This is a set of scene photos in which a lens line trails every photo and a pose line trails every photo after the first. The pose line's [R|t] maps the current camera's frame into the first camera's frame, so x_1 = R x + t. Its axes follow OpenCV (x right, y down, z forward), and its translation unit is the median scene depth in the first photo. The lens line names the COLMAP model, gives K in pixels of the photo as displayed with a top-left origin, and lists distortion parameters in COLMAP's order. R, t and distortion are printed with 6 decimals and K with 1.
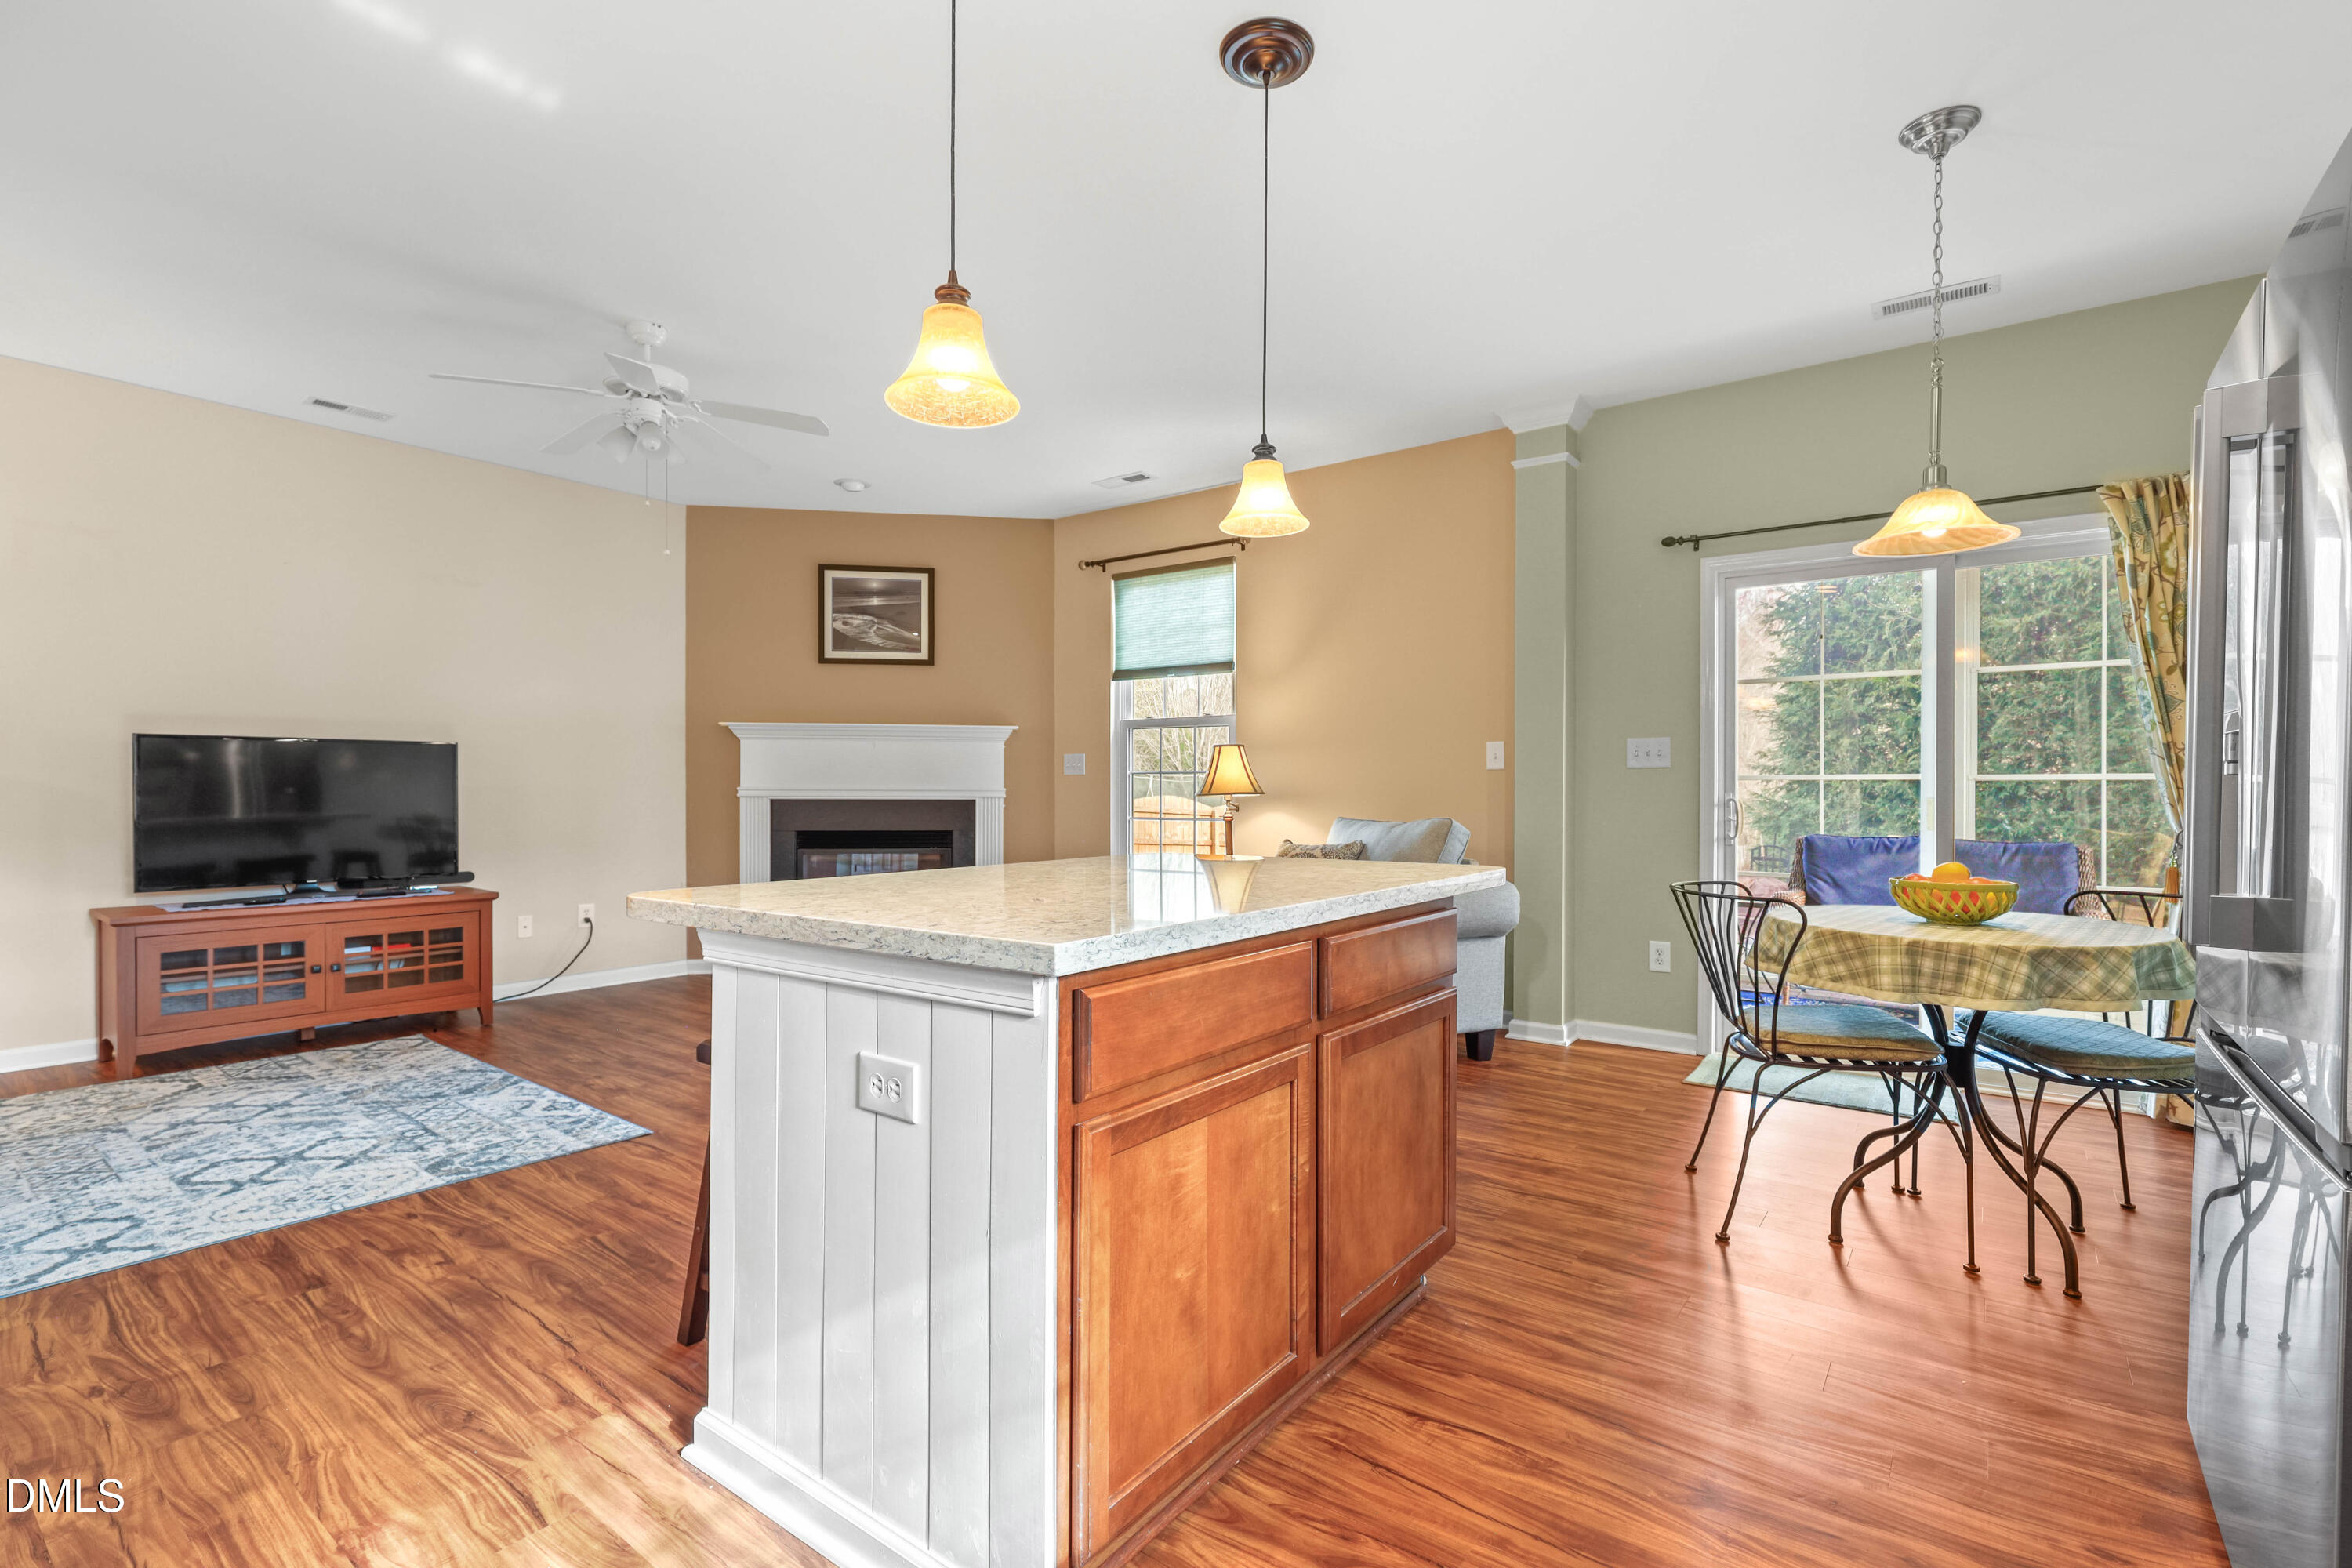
lens RADIAL K [[1065.6, 0, 1189.7], [0, 1065.6, 797.0], [0, 0, 1]] dist [0.000983, -0.000623]
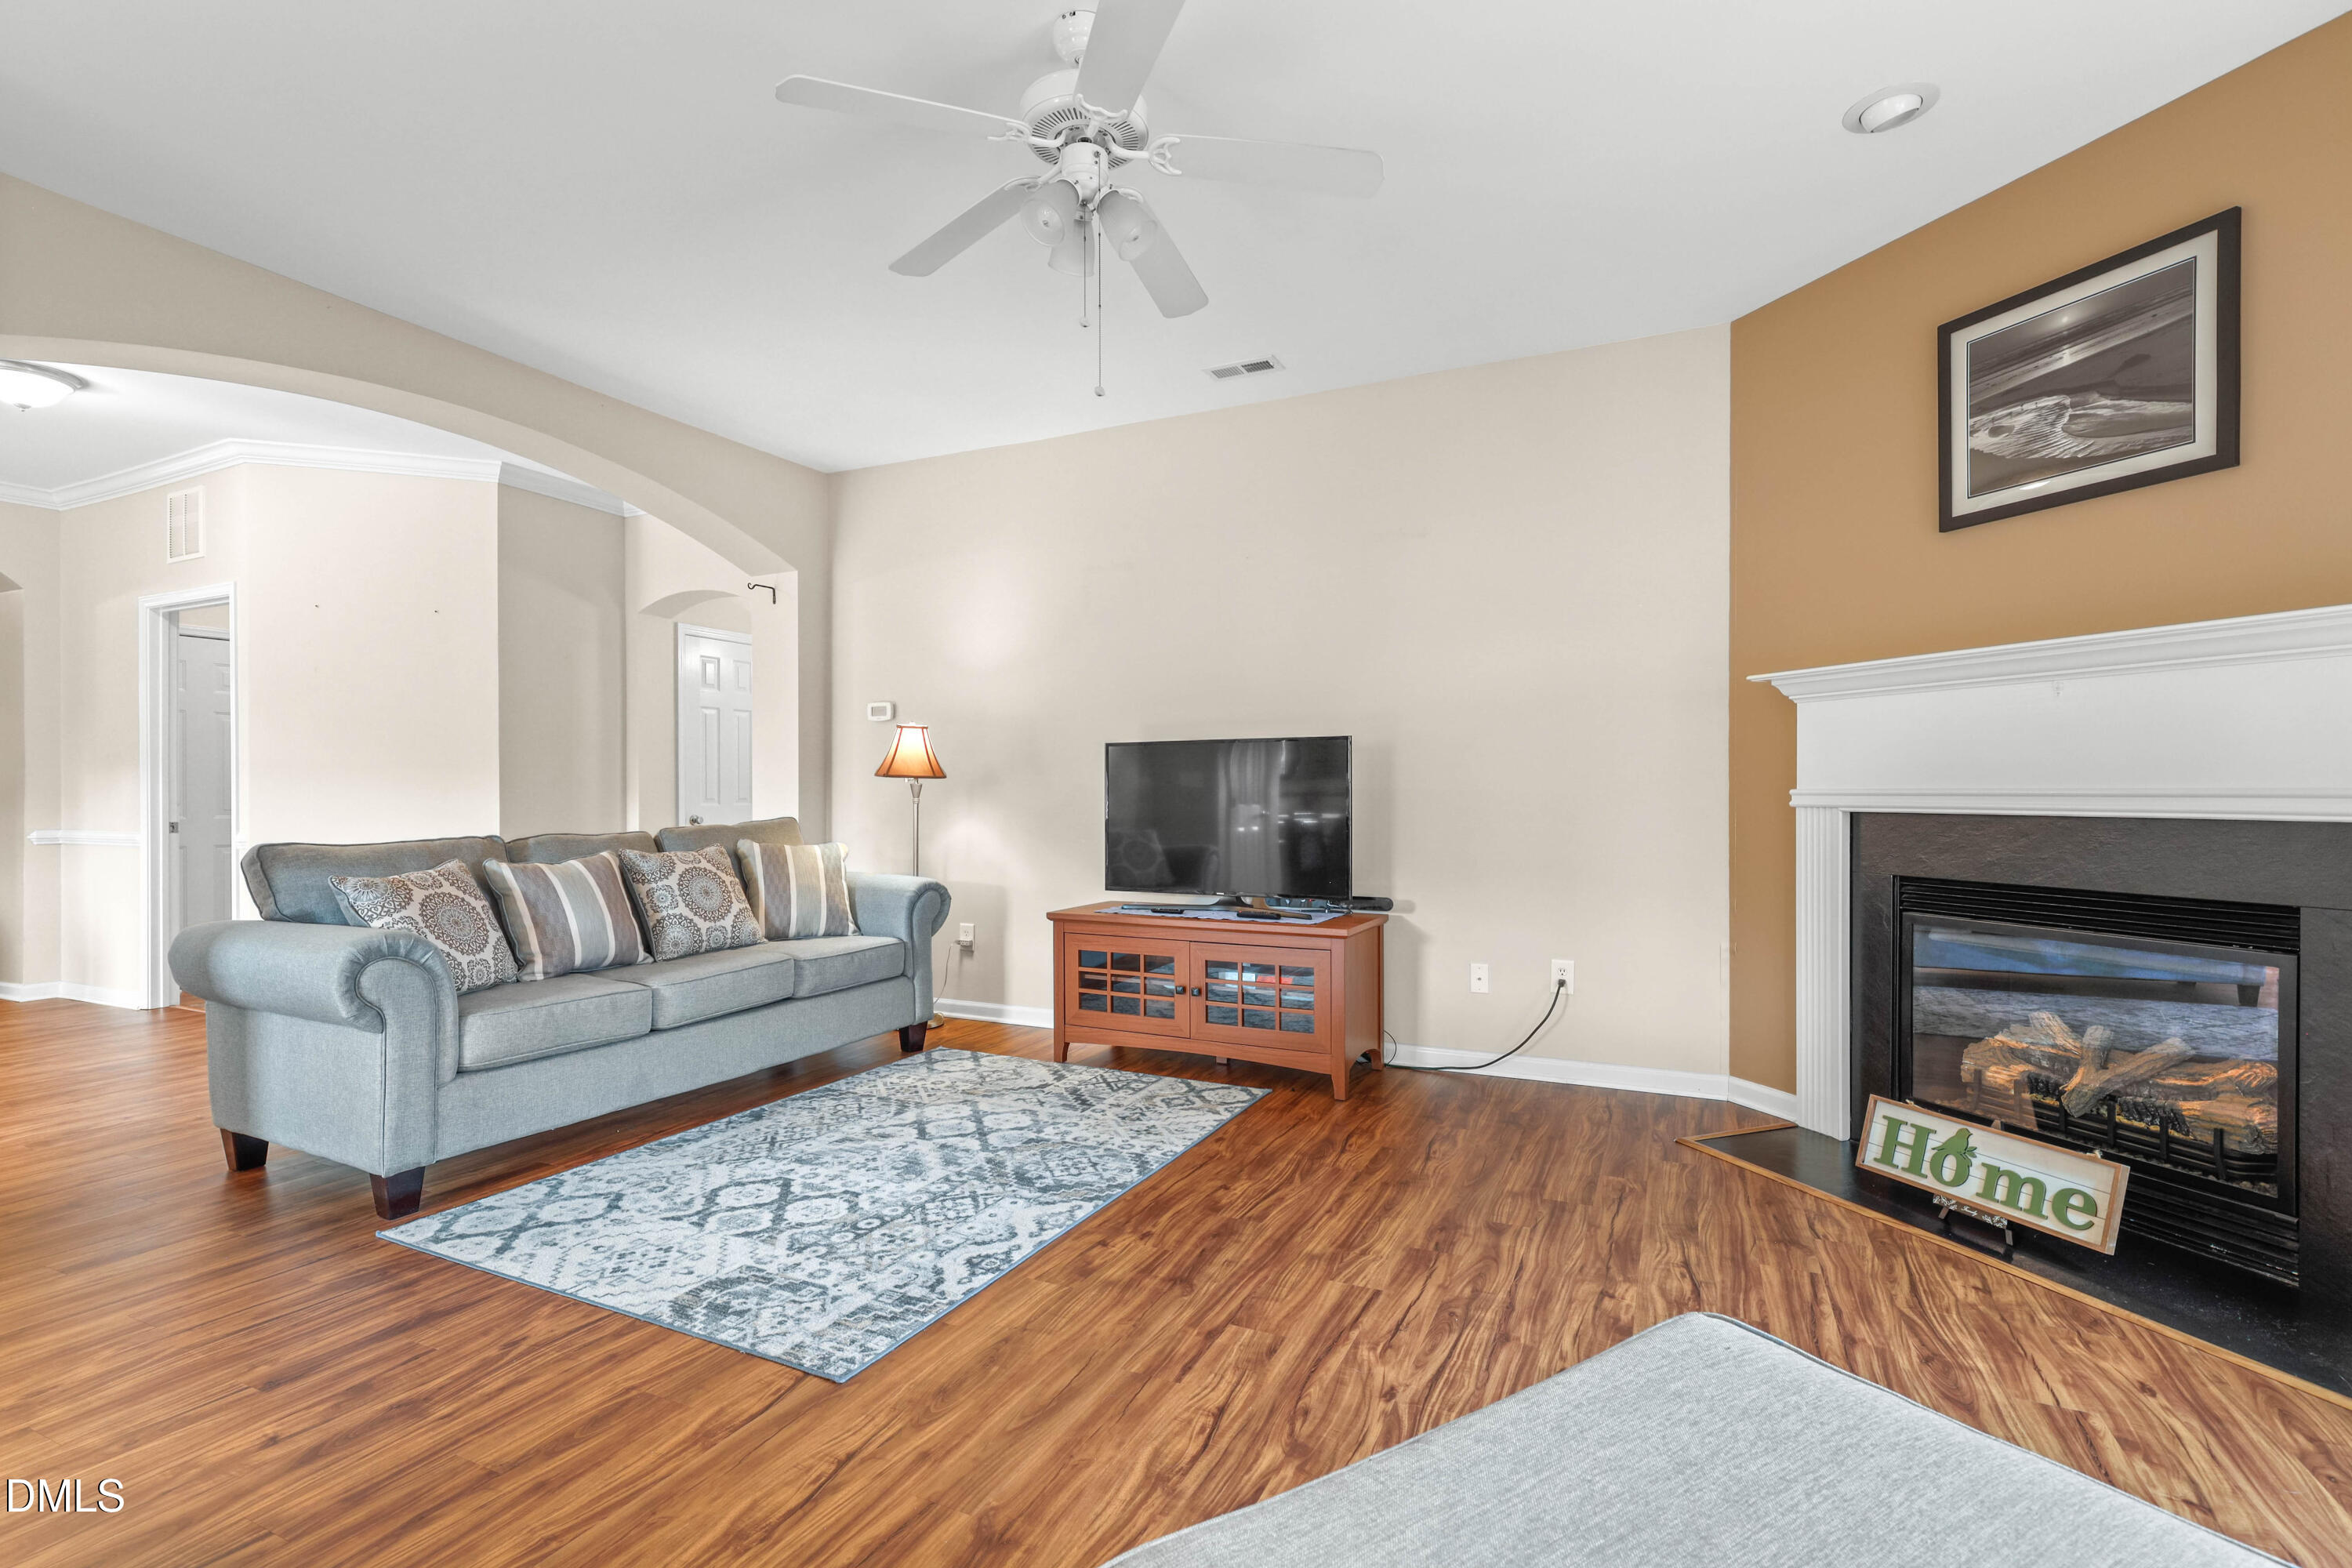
lens RADIAL K [[1065.6, 0, 1189.7], [0, 1065.6, 797.0], [0, 0, 1]] dist [0.000983, -0.000623]
pose [[0.201262, 0.002543, -0.979534, 0.103438], [-0.004702, 0.999988, 0.001631, -0.008242], [0.979526, 0.004277, 0.201271, 1.034894]]
